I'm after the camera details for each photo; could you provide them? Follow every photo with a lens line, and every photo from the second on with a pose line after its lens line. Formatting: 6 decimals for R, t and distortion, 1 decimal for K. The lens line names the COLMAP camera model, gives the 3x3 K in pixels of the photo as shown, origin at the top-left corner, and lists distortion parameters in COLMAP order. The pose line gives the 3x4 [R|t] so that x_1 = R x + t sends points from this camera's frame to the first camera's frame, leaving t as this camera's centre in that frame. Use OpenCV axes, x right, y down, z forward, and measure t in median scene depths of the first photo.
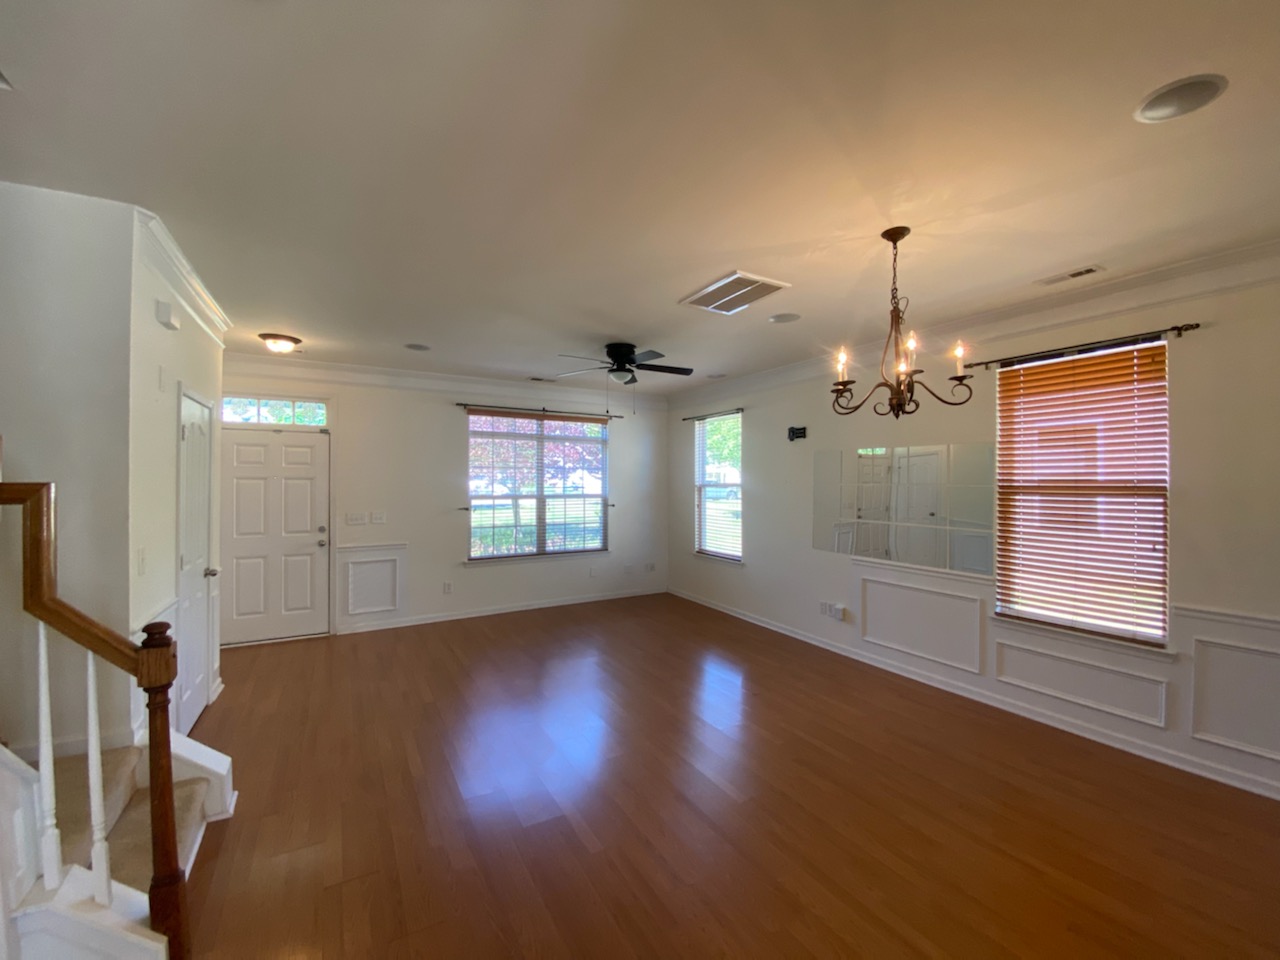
lens RADIAL K [[511.9, 0, 640.0], [0, 511.9, 480.0], [0, 0, 1]] dist [-0.000021, -0.000055]
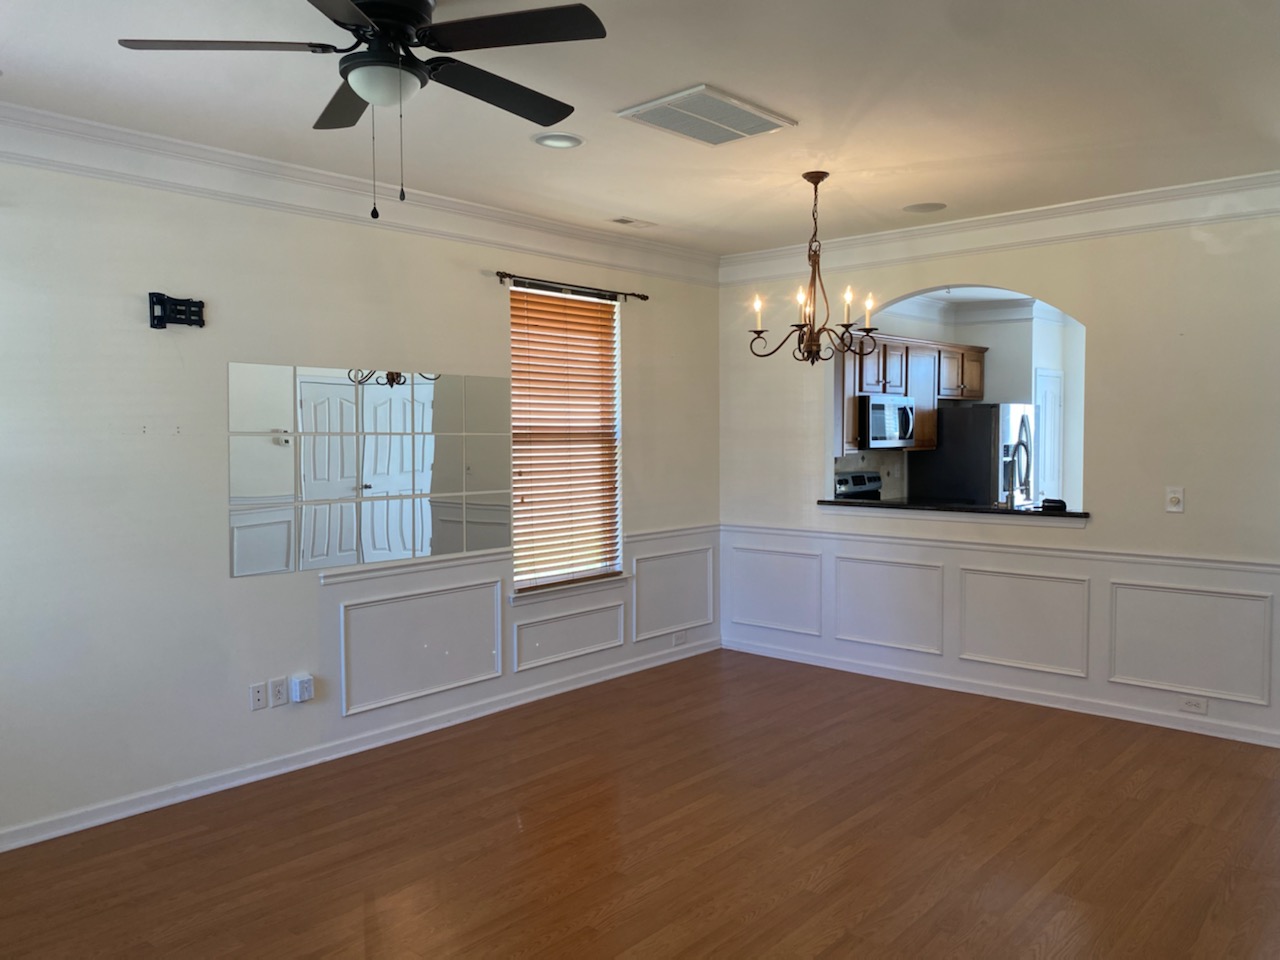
lens RADIAL K [[944.1, 0, 640.0], [0, 944.1, 480.0], [0, 0, 1]] dist [0.108465, -0.000313]
pose [[-0.294884, -0.068690, 0.953061, -0.793961], [-0.012589, 0.997606, 0.068005, -0.021087], [-0.955450, 0.008055, -0.295043, 1.267786]]
